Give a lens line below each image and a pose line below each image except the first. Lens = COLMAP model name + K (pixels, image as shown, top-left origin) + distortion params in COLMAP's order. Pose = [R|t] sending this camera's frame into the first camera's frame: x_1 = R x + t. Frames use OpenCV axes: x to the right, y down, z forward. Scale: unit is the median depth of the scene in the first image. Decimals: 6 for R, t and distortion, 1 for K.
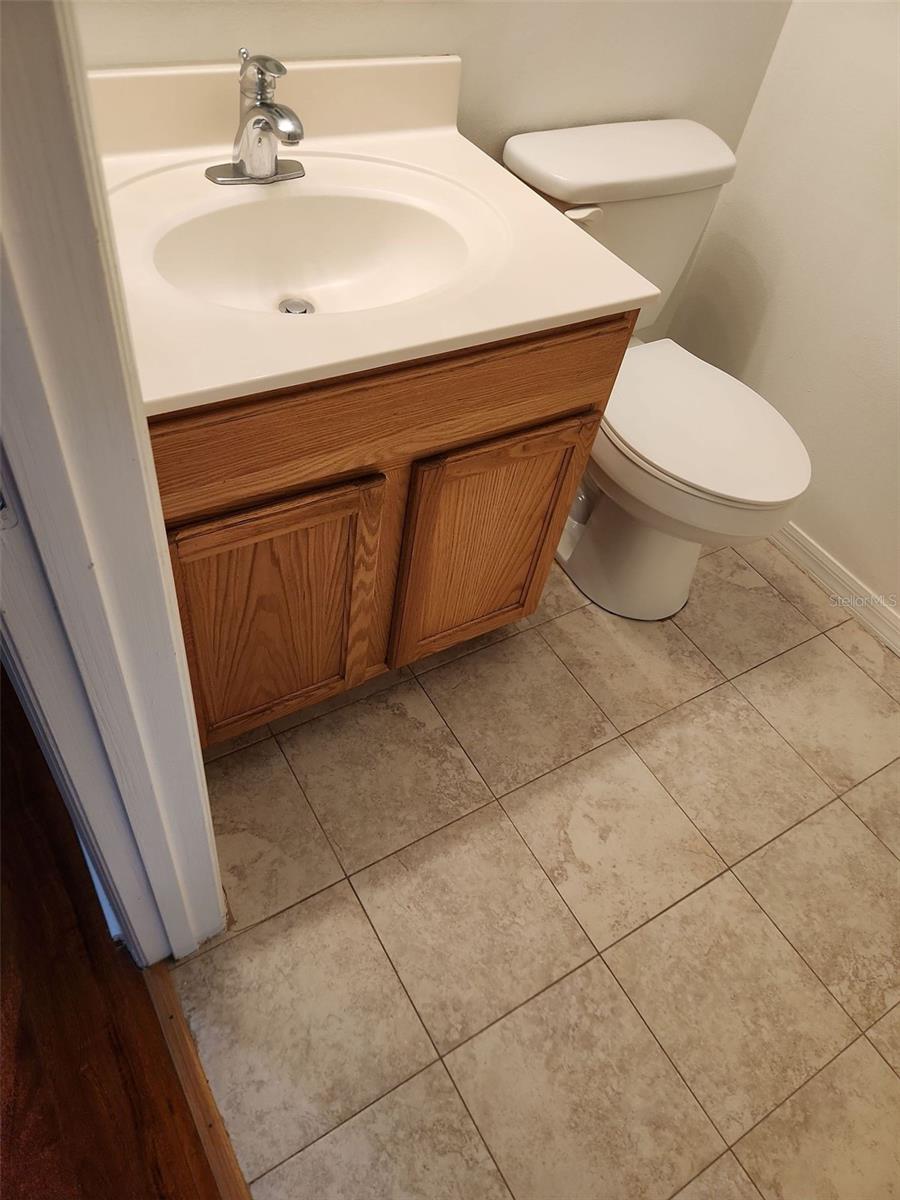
lens RADIAL K [[814.1, 0, 447.6], [0, 814.1, 600.1], [0, 0, 1]] dist [0.049609, -0.036460]
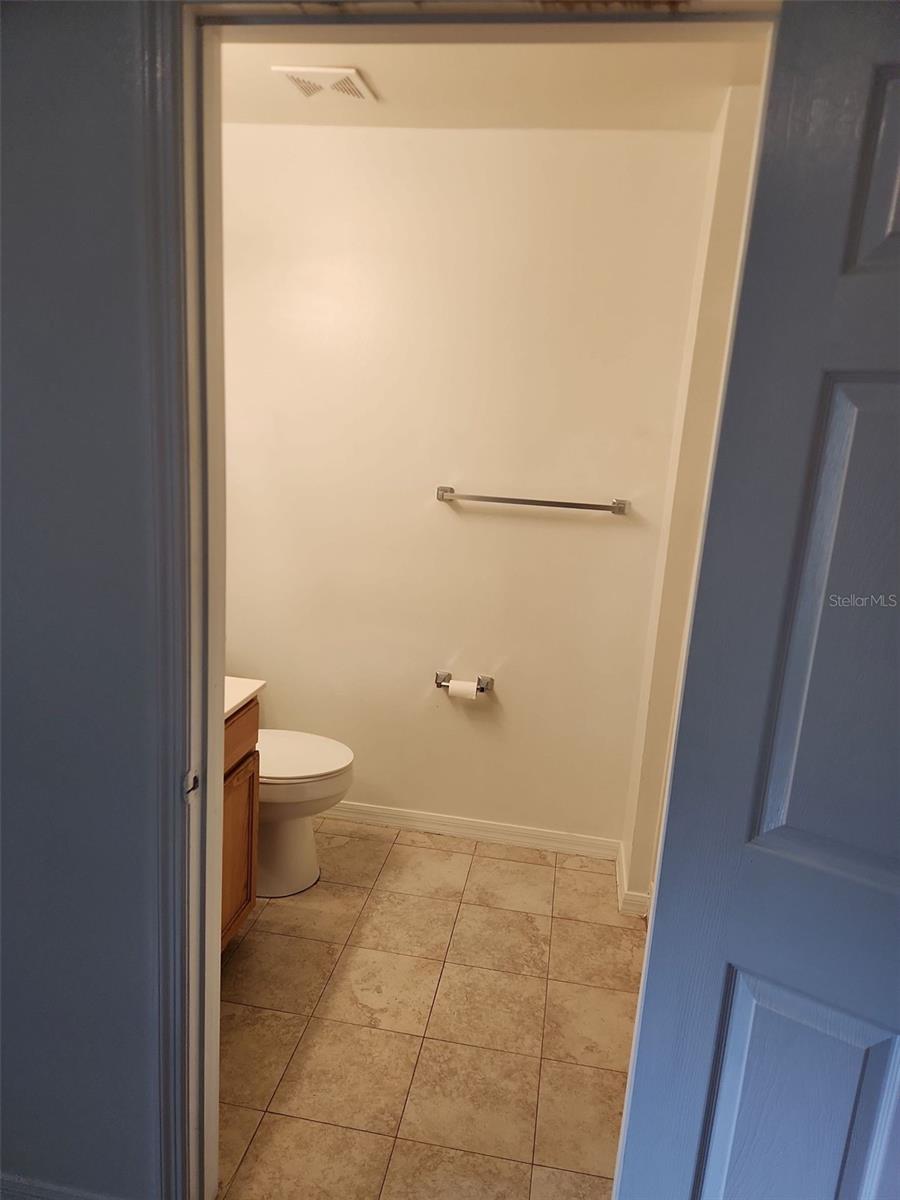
lens RADIAL K [[814.1, 0, 450.4], [0, 814.1, 602.1], [0, 0, 1]] dist [0.049609, -0.036460]
pose [[0.659106, -0.254148, 0.707805, -0.664834], [0.585029, 0.764676, -0.270208, 0.236099], [-0.472569, 0.592182, 0.652686, -0.537547]]
